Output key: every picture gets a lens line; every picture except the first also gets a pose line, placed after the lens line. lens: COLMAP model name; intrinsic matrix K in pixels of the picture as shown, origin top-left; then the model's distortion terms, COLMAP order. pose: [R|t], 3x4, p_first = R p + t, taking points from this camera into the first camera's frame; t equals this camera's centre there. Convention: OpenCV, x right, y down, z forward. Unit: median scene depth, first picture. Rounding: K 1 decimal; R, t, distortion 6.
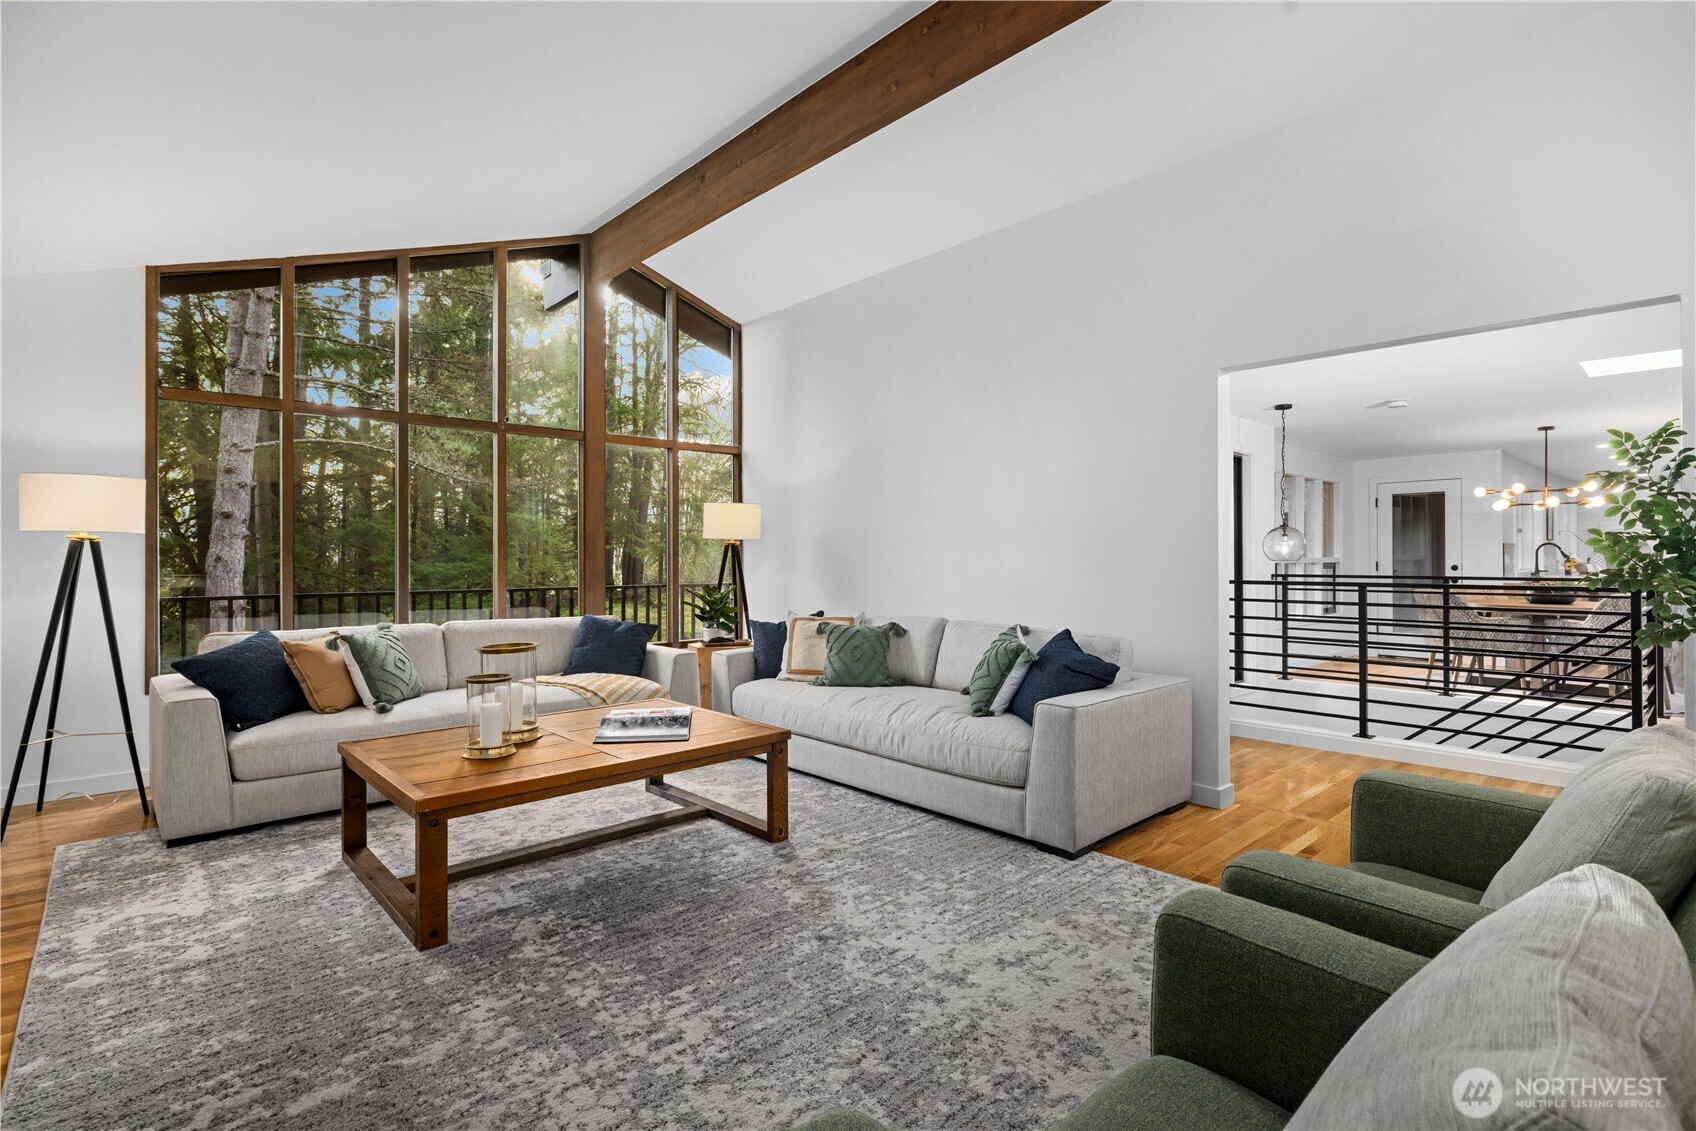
lens RADIAL K [[798.4, 0, 862.3], [0, 798.4, 557.5], [0, 0, 1]] dist [-0.010303, 0.001733]
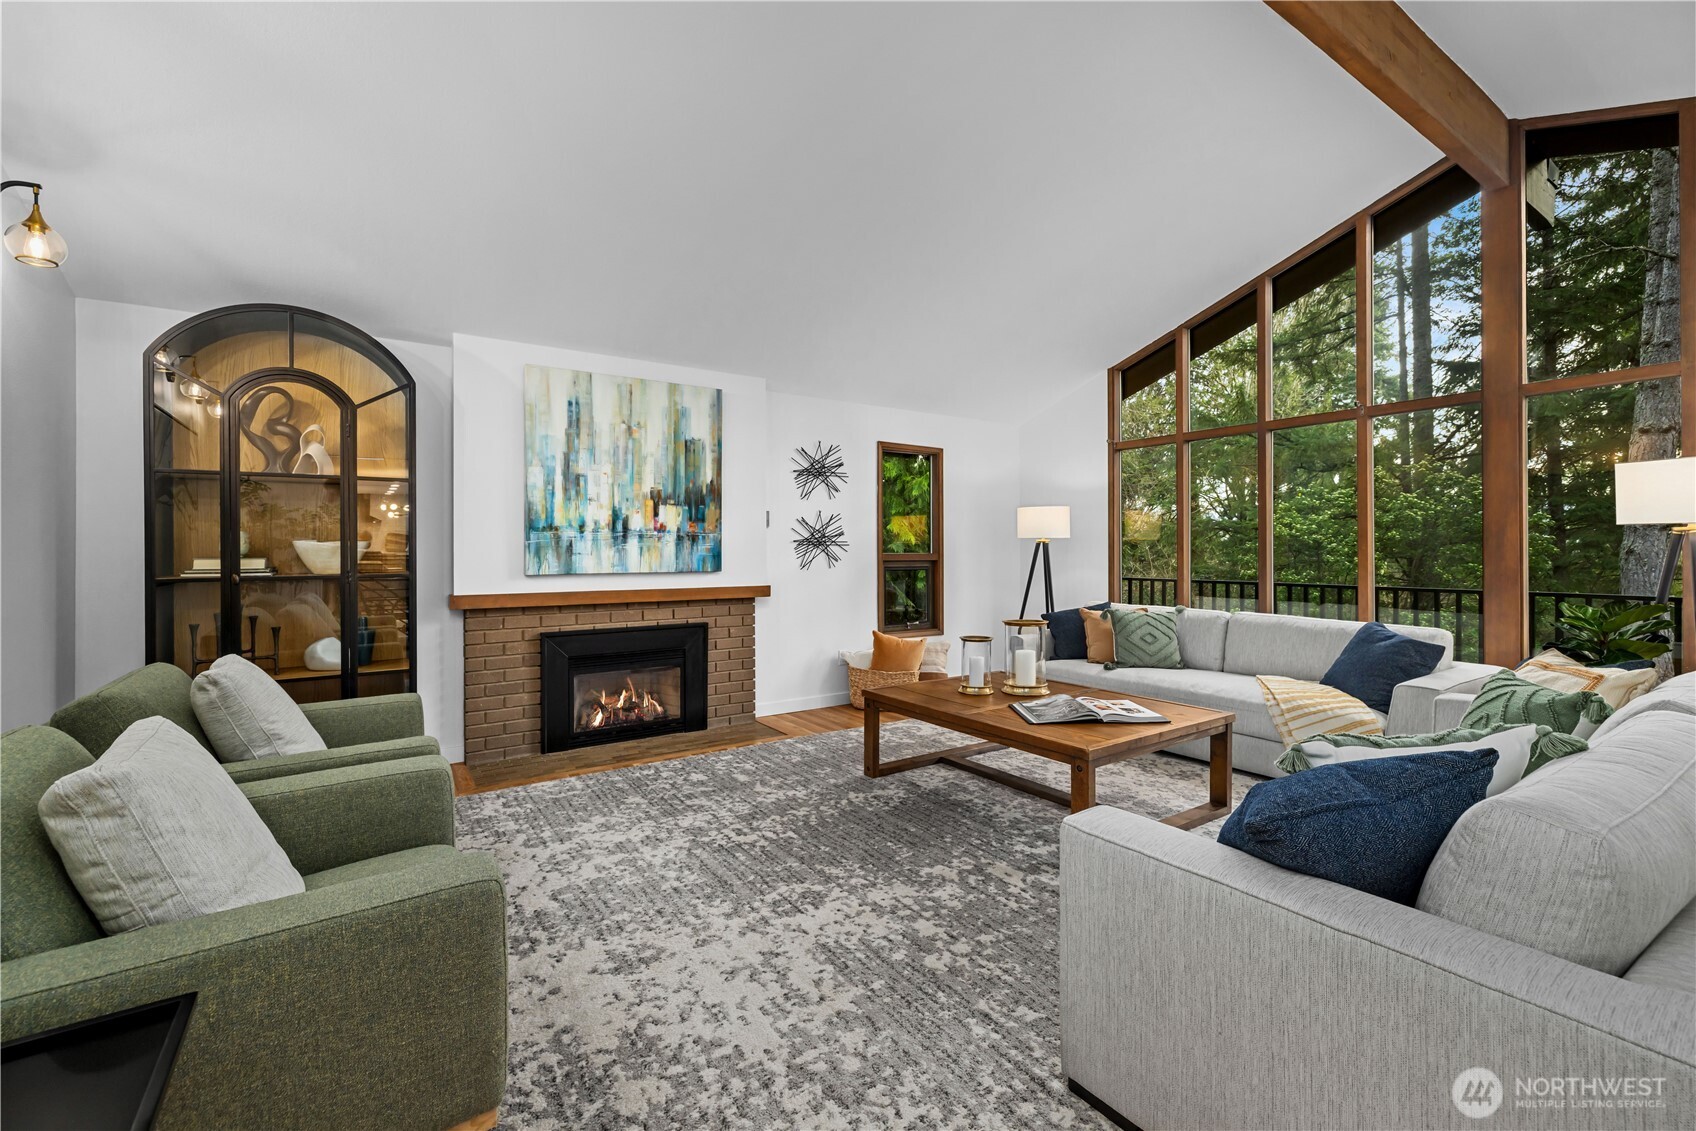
lens RADIAL K [[722.4, 0, 854.1], [0, 722.4, 551.1], [0, 0, 1]] dist [-0.000717, -0.000373]
pose [[-0.140983, 0.007503, -0.989984, 0.987090], [-0.002183, 0.999966, 0.007890, -0.018406], [0.990010, 0.003274, -0.140962, 1.128086]]
